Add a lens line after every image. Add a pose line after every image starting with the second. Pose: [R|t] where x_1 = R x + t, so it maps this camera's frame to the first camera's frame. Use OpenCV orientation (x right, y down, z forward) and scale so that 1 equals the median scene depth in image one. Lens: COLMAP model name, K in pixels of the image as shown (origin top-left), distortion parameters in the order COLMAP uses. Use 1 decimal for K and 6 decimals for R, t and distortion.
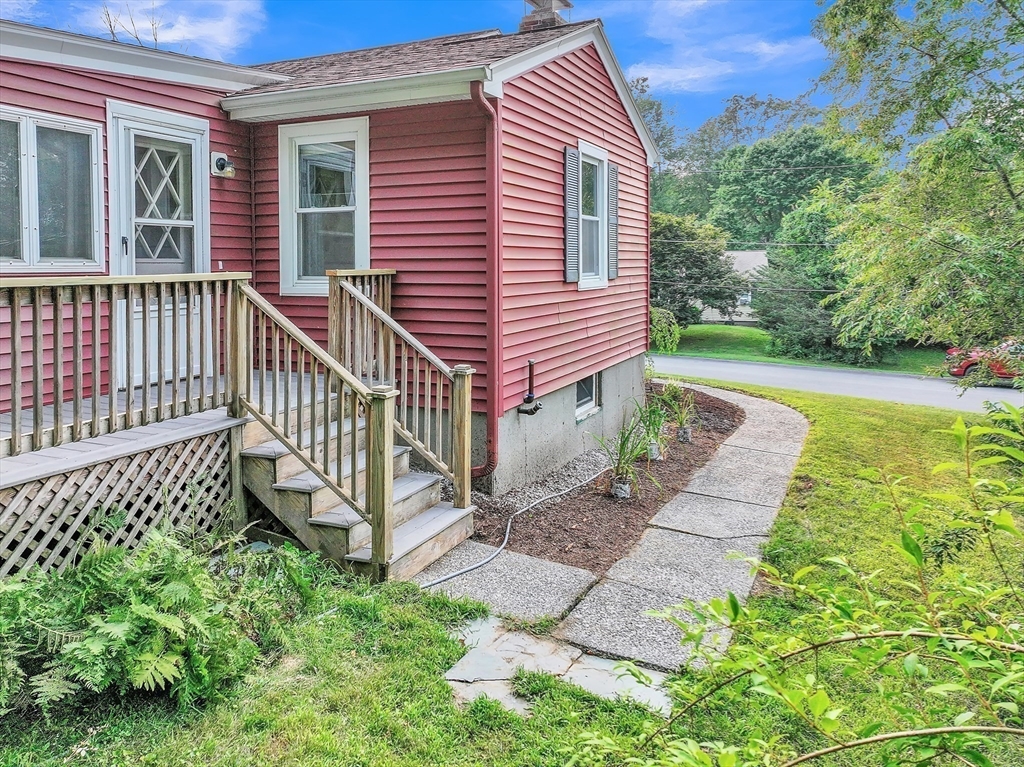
lens RADIAL K [[722.1, 0, 512.0], [0, 722.1, 383.5], [0, 0, 1]] dist [0.008377, 0.005759]
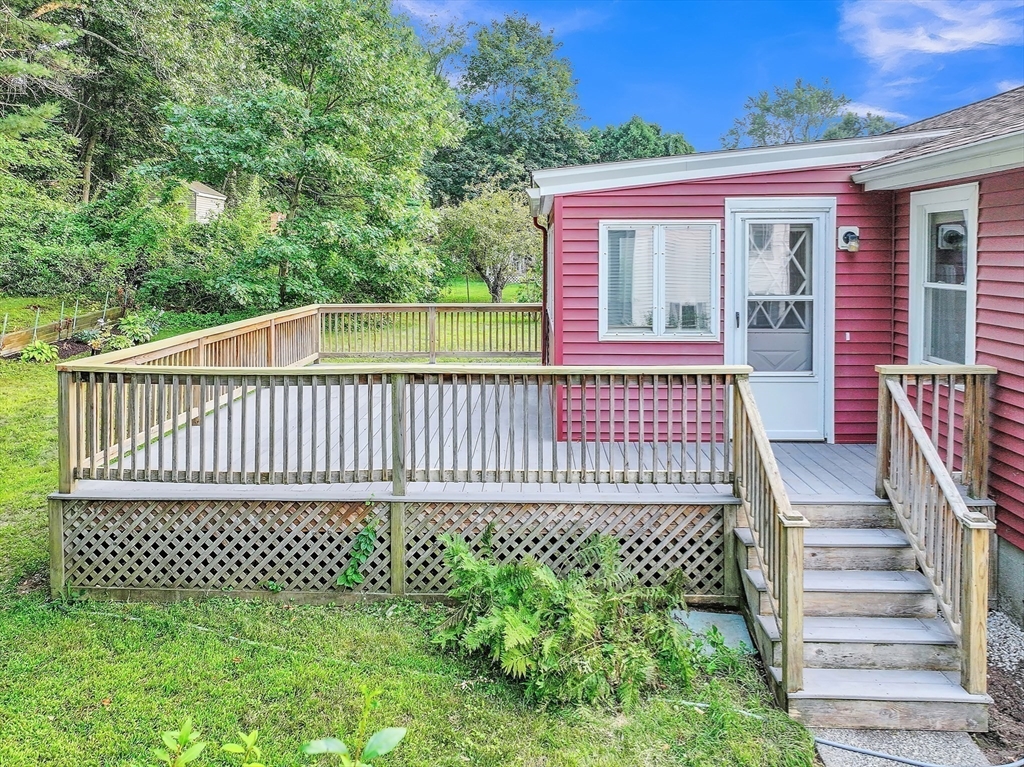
lens RADIAL K [[738.9, 0, 511.0], [0, 738.9, 418.1], [0, 0, 1]] dist [-0.001527, -0.000649]
pose [[0.397403, 0.198522, -0.895913, 0.374006], [-0.153822, 0.976915, 0.148240, -0.149595], [0.904660, 0.078900, 0.418766, 0.197491]]
